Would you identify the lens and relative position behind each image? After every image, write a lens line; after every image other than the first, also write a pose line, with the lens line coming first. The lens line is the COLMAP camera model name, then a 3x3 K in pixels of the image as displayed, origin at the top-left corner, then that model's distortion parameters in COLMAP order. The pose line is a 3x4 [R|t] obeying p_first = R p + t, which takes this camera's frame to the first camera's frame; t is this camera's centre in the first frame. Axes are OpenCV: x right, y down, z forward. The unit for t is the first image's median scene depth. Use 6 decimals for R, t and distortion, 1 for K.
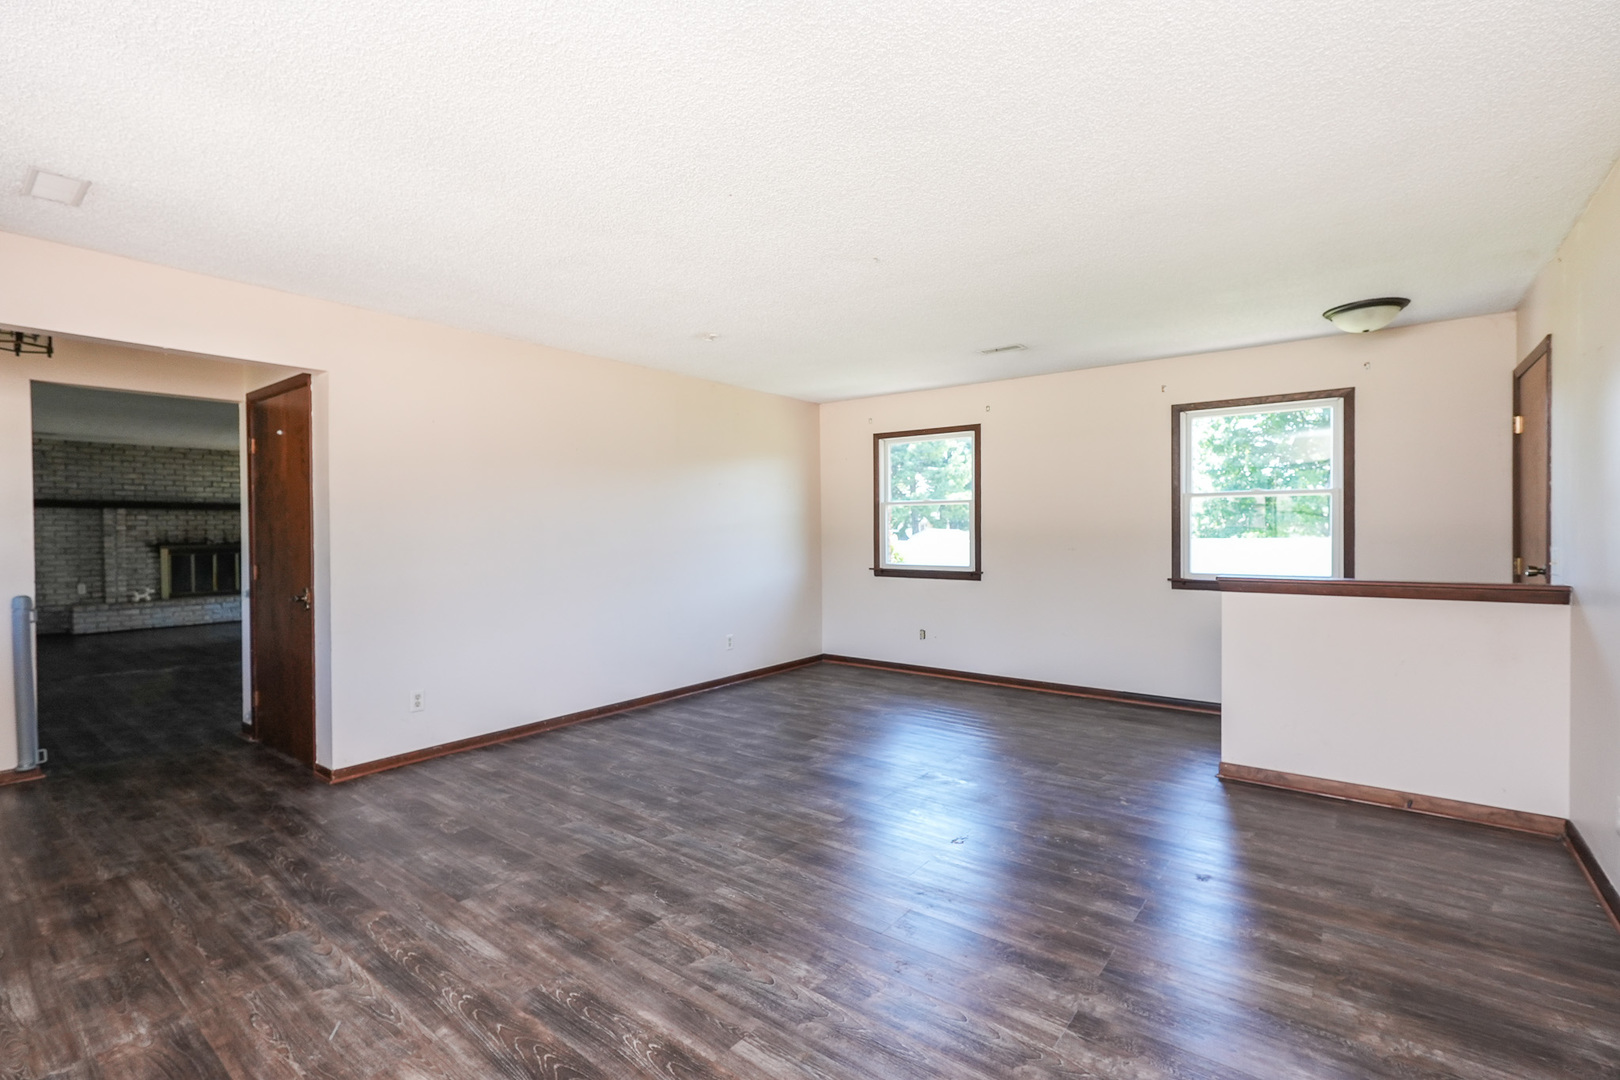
lens RADIAL K [[739.7, 0, 813.3], [0, 739.7, 537.0], [0, 0, 1]] dist [-0.007074, 0.001120]
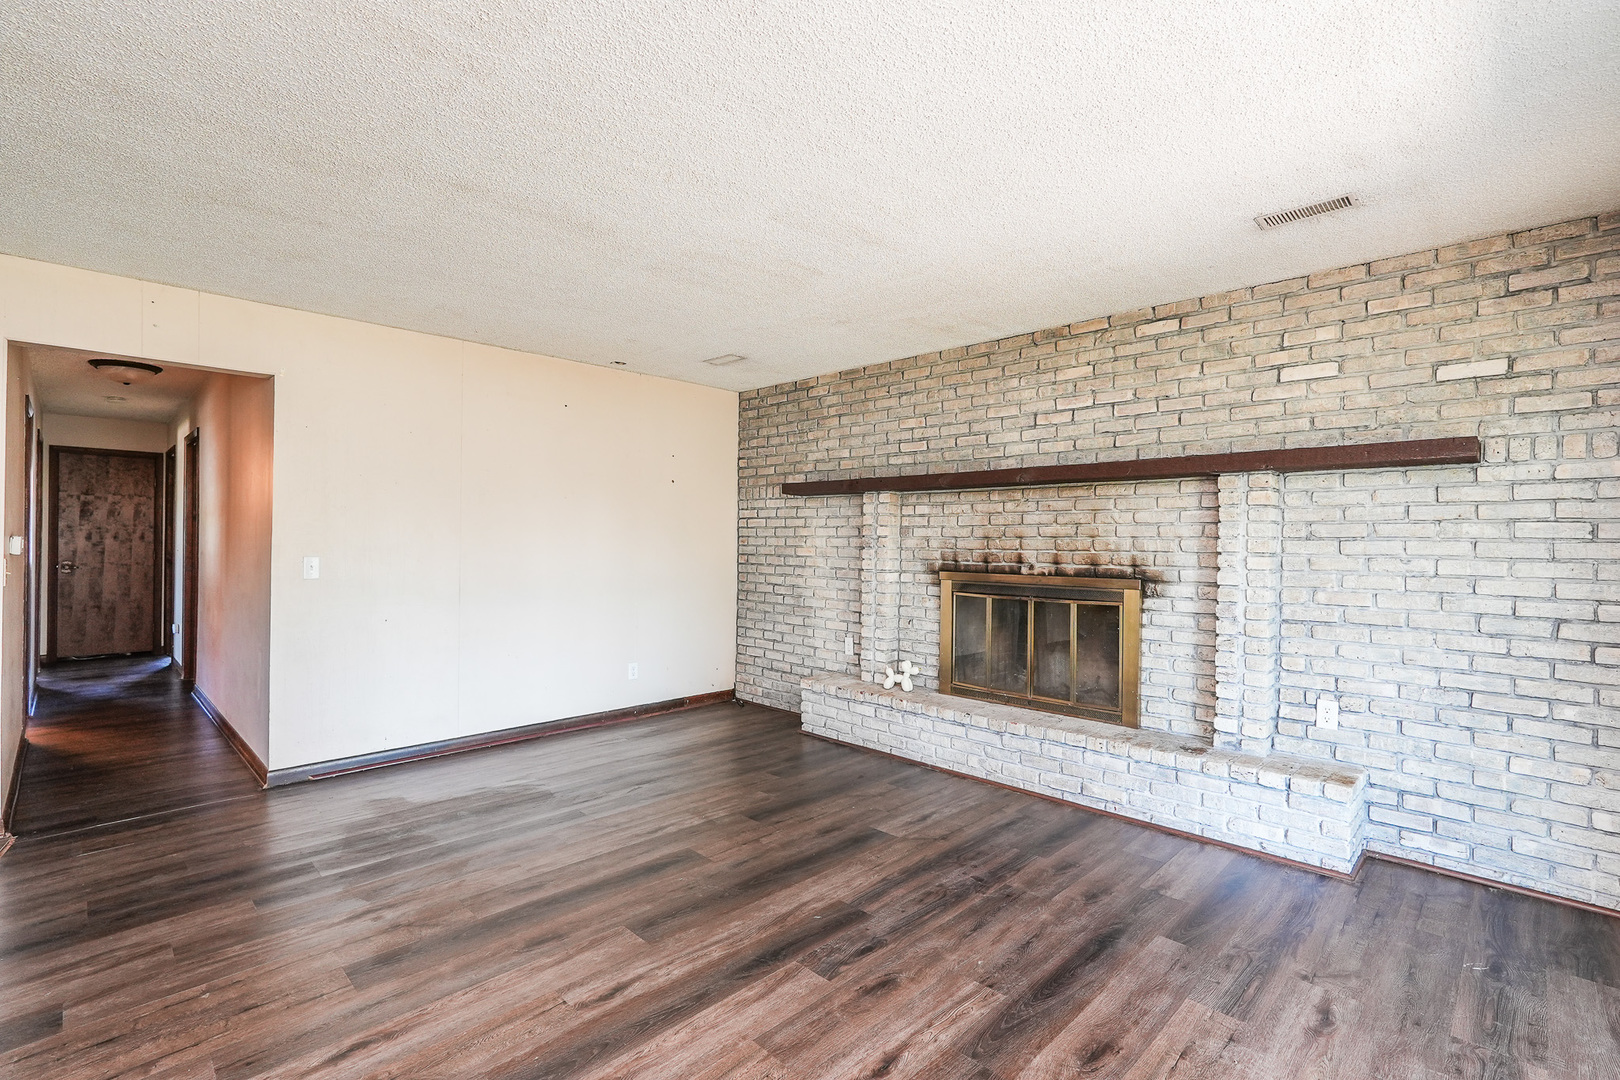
lens RADIAL K [[739.7, 0, 812.5], [0, 739.7, 540.9], [0, 0, 1]] dist [-0.007074, 0.001120]
pose [[-0.116096, 0.006441, -0.993217, -0.440625], [-0.024478, 0.999657, 0.009344, -0.009371], [0.992936, 0.025397, -0.115898, 0.990177]]
